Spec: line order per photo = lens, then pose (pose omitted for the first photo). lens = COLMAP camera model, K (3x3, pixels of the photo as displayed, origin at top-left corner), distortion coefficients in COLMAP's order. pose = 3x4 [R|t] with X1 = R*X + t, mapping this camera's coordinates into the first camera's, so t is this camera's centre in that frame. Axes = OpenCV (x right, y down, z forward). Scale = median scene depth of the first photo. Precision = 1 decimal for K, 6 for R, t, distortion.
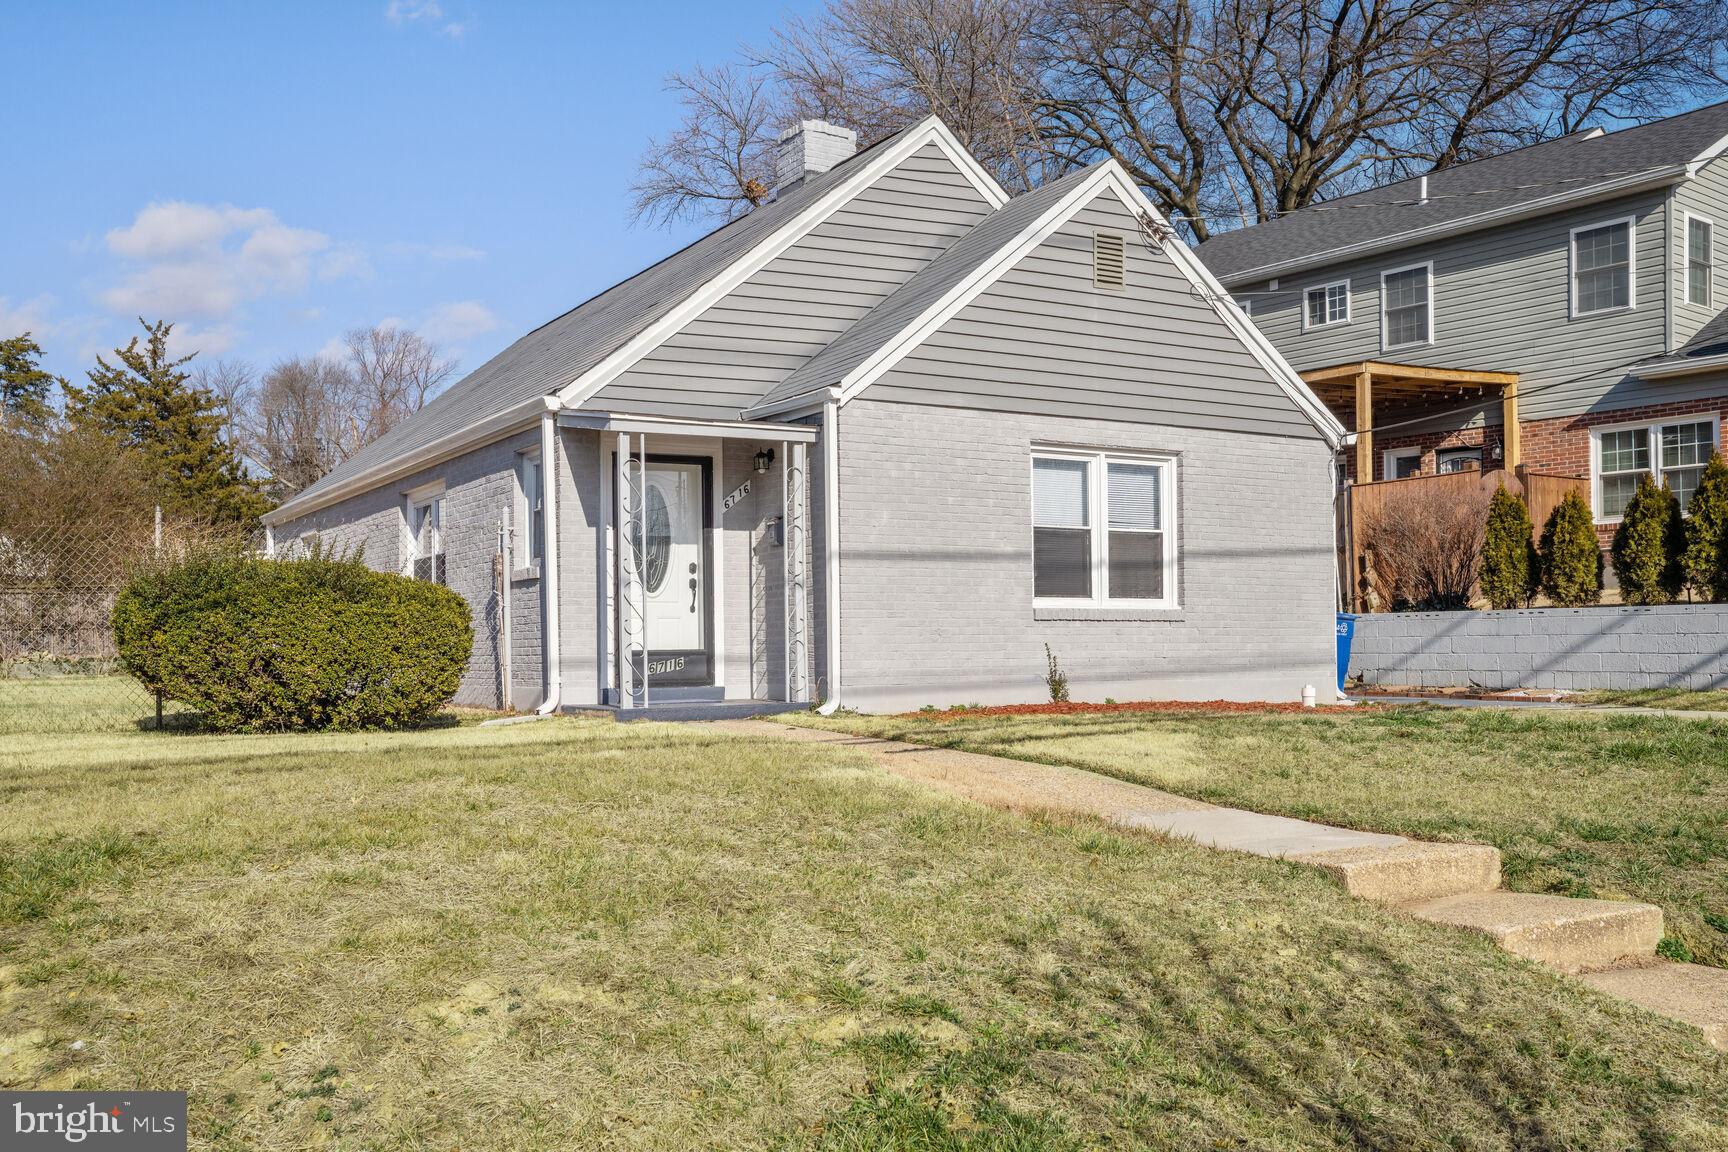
lens RADIAL K [[1578.7, 0, 865.1], [0, 1578.7, 582.7], [0, 0, 1]] dist [0.010029, 0.000000]
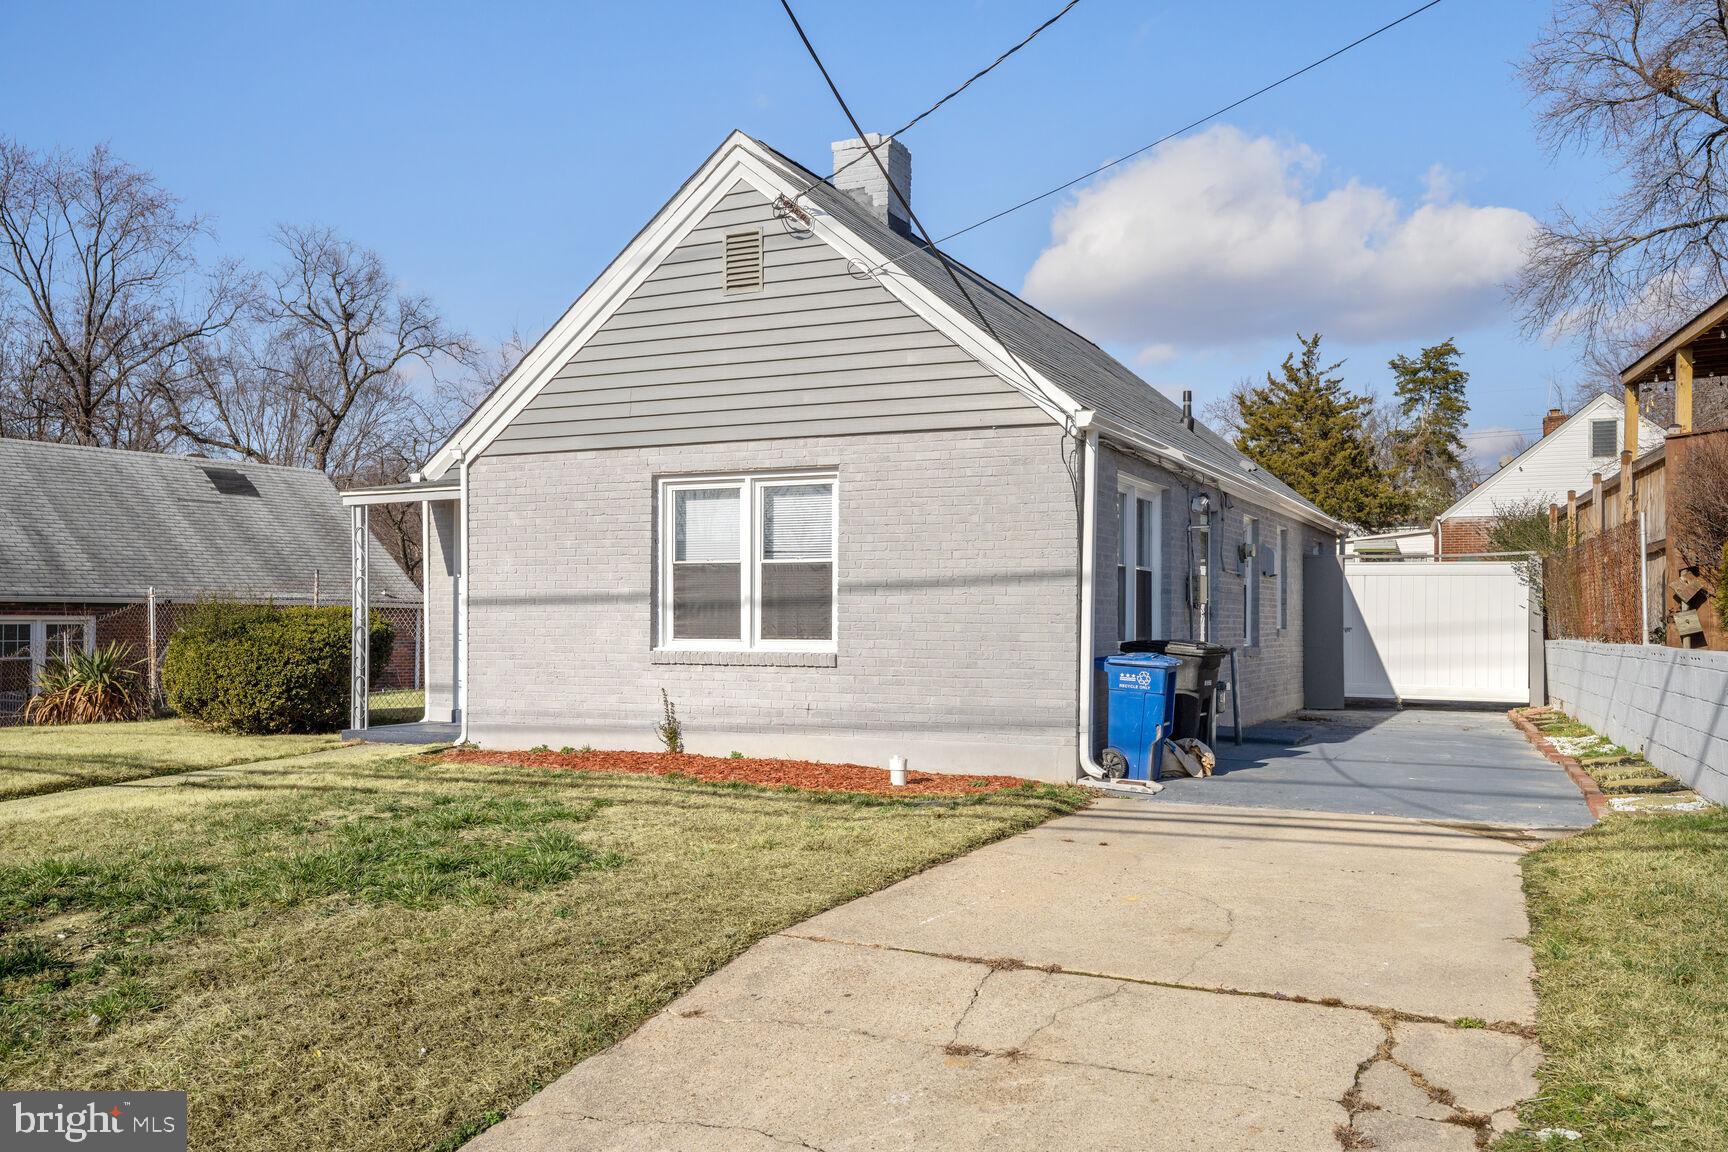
lens RADIAL K [[1467.9, 0, 864.3], [0, 1467.9, 576.9], [0, 0, 1]] dist [-0.017985, -0.001827]
pose [[0.568945, -0.015764, -0.822225, 0.874736], [0.030756, 0.999525, 0.002119, -0.025555], [0.821801, -0.026494, 0.569159, 0.581614]]
